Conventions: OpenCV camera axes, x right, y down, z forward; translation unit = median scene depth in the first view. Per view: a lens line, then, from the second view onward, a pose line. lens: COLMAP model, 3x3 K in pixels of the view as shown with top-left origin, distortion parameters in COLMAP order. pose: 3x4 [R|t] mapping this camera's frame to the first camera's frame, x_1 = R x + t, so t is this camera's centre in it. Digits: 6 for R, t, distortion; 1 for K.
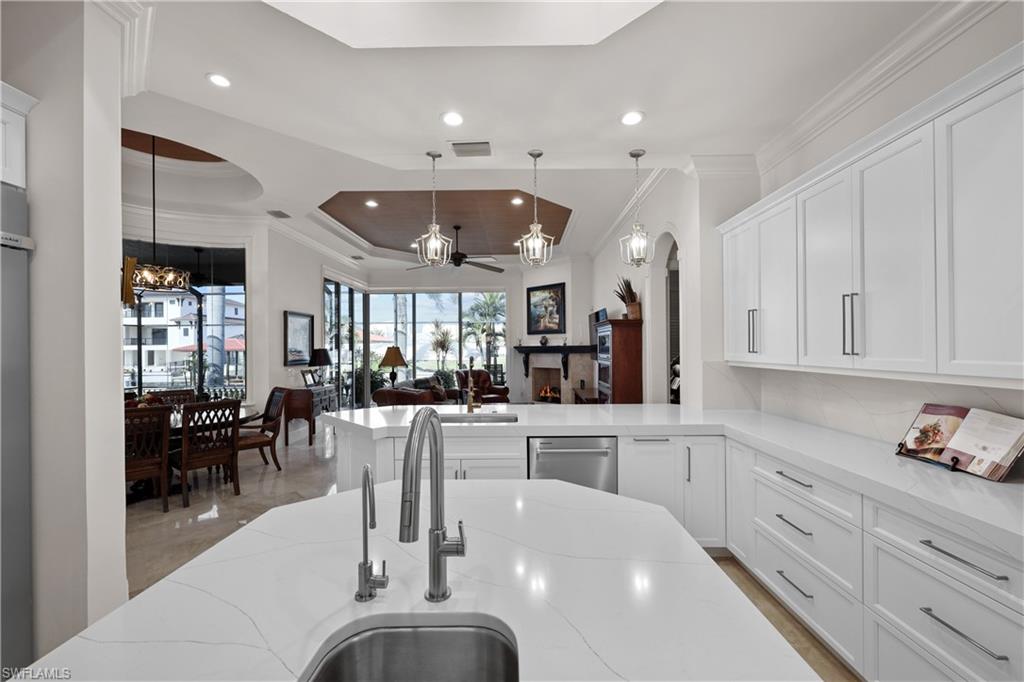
lens RADIAL K [[413.4, 0, 511.7], [0, 413.4, 344.1], [0, 0, 1]] dist [0.008072, 0.000112]
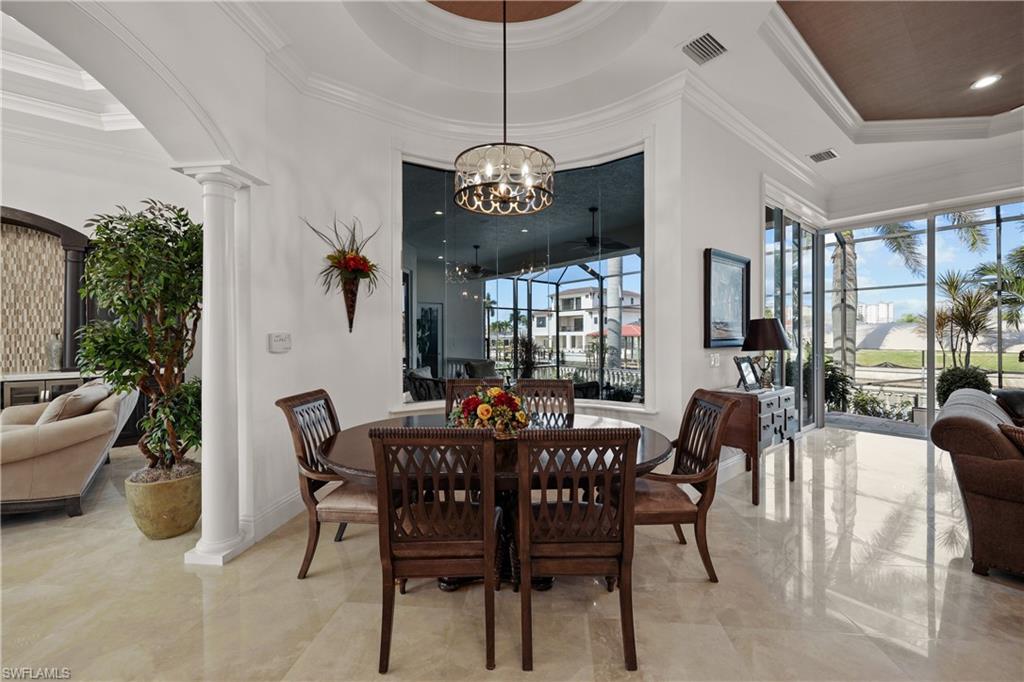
lens RADIAL K [[413.4, 0, 511.7], [0, 413.4, 344.1], [0, 0, 1]] dist [0.008072, 0.000112]
pose [[0.645466, 0.018420, -0.763567, -0.260031], [0.005135, 0.999582, 0.028455, 0.026887], [0.763772, -0.022288, 0.645102, 0.394968]]
